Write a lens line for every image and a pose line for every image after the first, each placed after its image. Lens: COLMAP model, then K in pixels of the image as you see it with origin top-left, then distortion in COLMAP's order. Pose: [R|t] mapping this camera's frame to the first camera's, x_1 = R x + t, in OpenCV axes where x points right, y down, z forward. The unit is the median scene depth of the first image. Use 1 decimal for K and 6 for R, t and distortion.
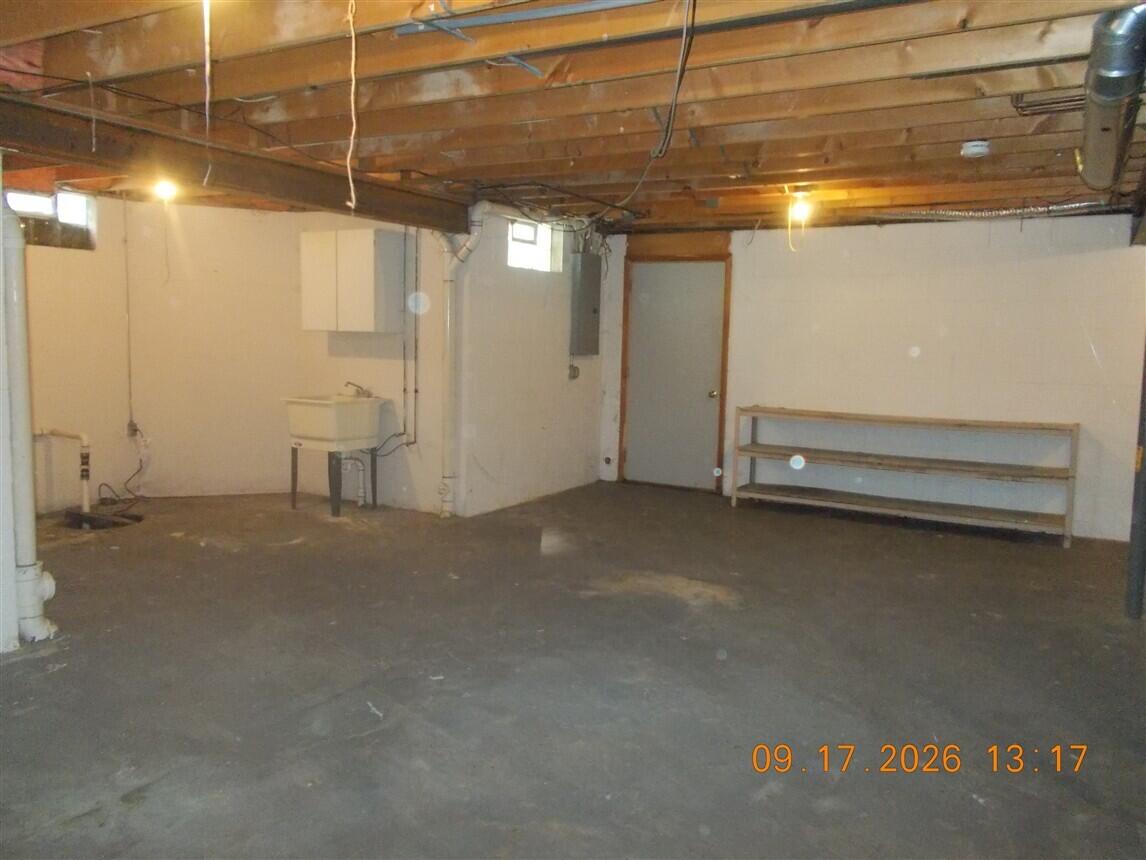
lens RADIAL K [[893.1, 0, 567.3], [0, 893.1, 424.3], [0, 0, 1]] dist [0.040784, -0.045987]
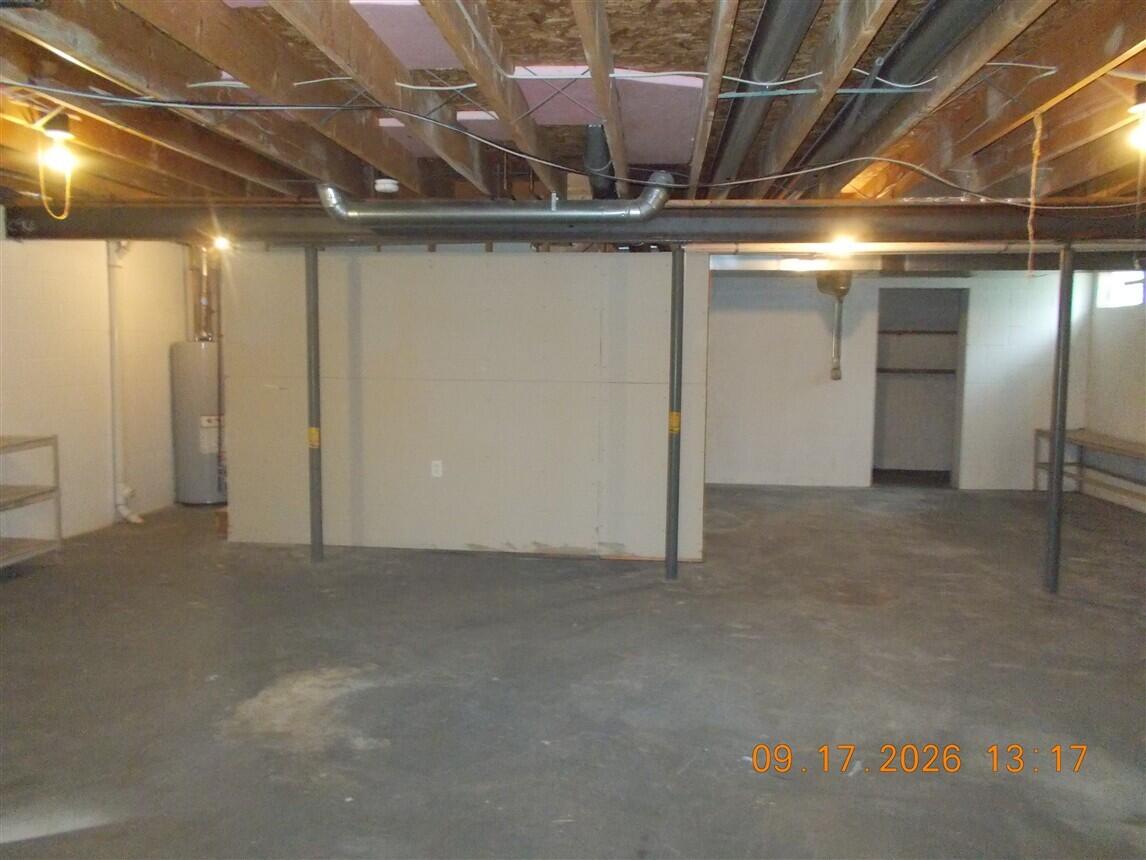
lens RADIAL K [[893.1, 0, 567.3], [0, 893.1, 424.3], [0, 0, 1]] dist [0.040784, -0.045987]
pose [[-0.408360, -0.108089, 0.906399, -0.647304], [0.069170, 0.986446, 0.148798, -0.140588], [-0.910196, 0.123458, -0.395348, 1.146642]]
